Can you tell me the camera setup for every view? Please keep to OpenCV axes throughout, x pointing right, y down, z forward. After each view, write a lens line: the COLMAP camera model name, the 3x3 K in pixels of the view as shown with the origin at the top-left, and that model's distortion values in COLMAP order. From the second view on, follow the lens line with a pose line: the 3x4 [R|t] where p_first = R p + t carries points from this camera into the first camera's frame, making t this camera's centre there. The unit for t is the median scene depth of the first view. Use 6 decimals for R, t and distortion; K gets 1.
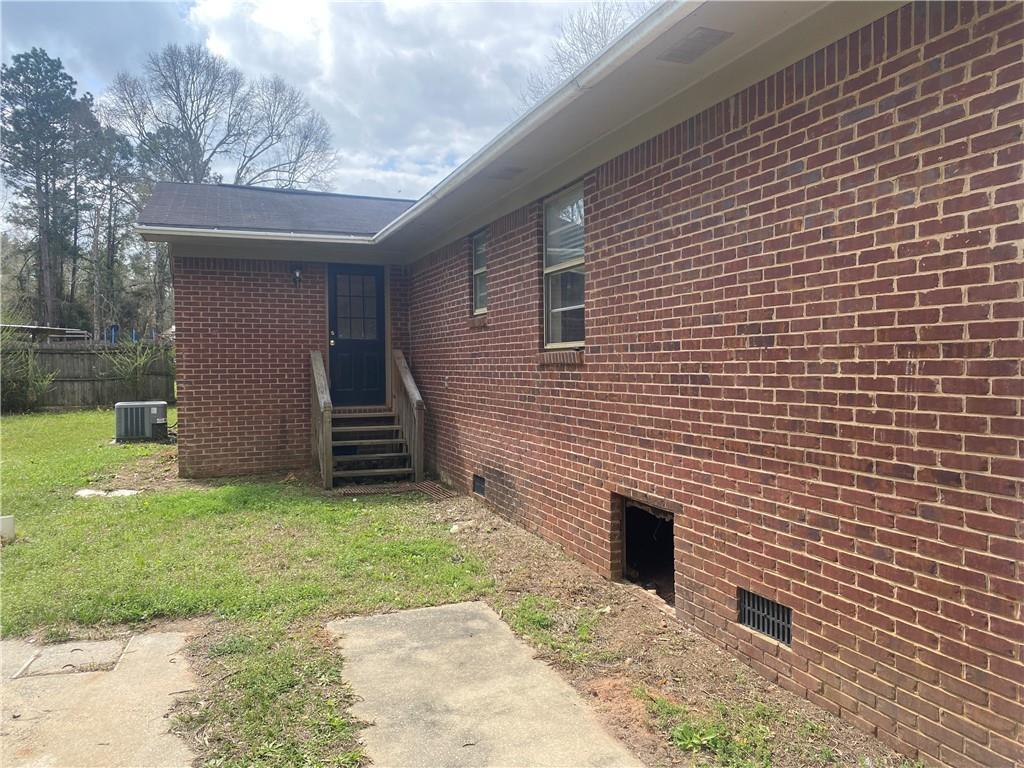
lens RADIAL K [[776.3, 0, 512.0], [0, 776.3, 384.0], [0, 0, 1]] dist [0.006353, -0.005949]
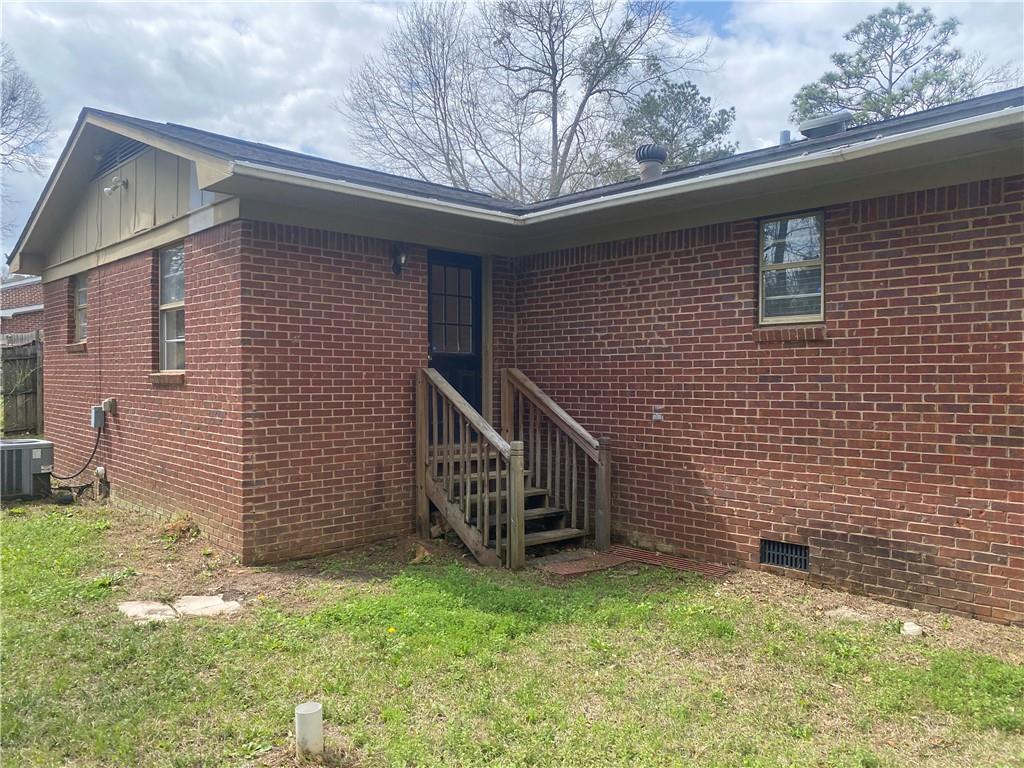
lens RADIAL K [[776.3, 0, 512.0], [0, 776.3, 384.0], [0, 0, 1]] dist [0.006353, -0.005949]
pose [[0.925308, 0.005103, 0.379183, -0.425450], [0.003174, 0.999770, -0.021199, -0.012550], [-0.379204, 0.020819, 0.925079, 0.296258]]
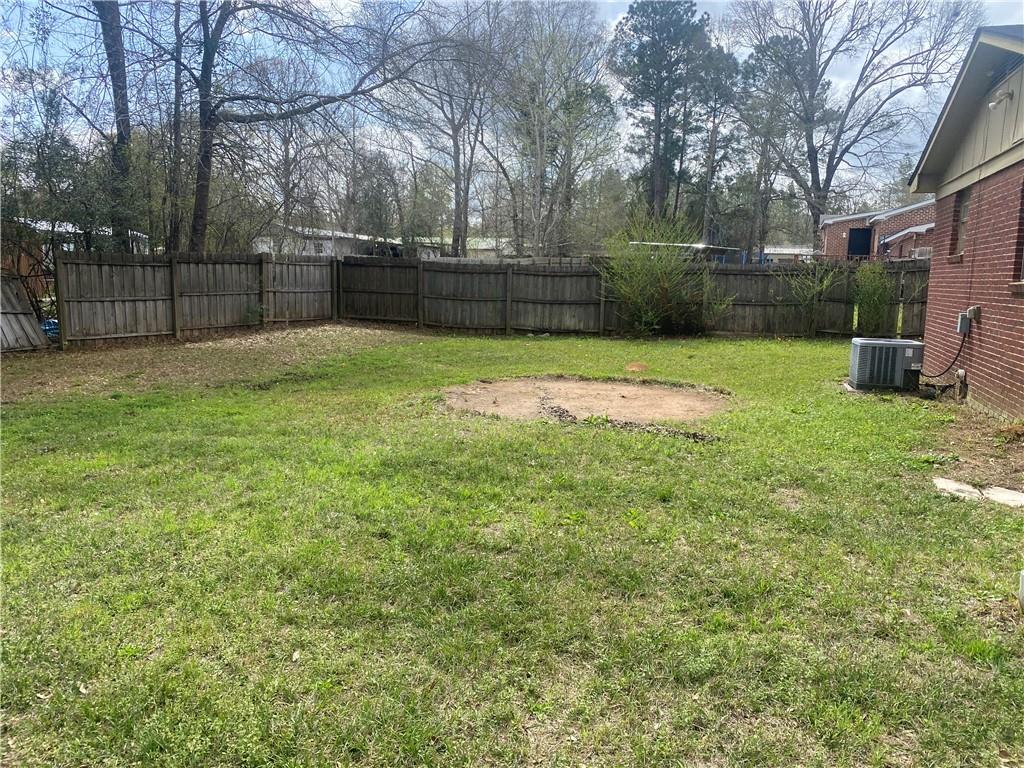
lens RADIAL K [[776.3, 0, 512.0], [0, 776.3, 384.0], [0, 0, 1]] dist [0.006353, -0.005949]
pose [[0.775497, 0.106052, -0.622380, -0.359056], [-0.044911, 0.992560, 0.113170, -0.005086], [0.629751, -0.059812, 0.774491, 0.206252]]
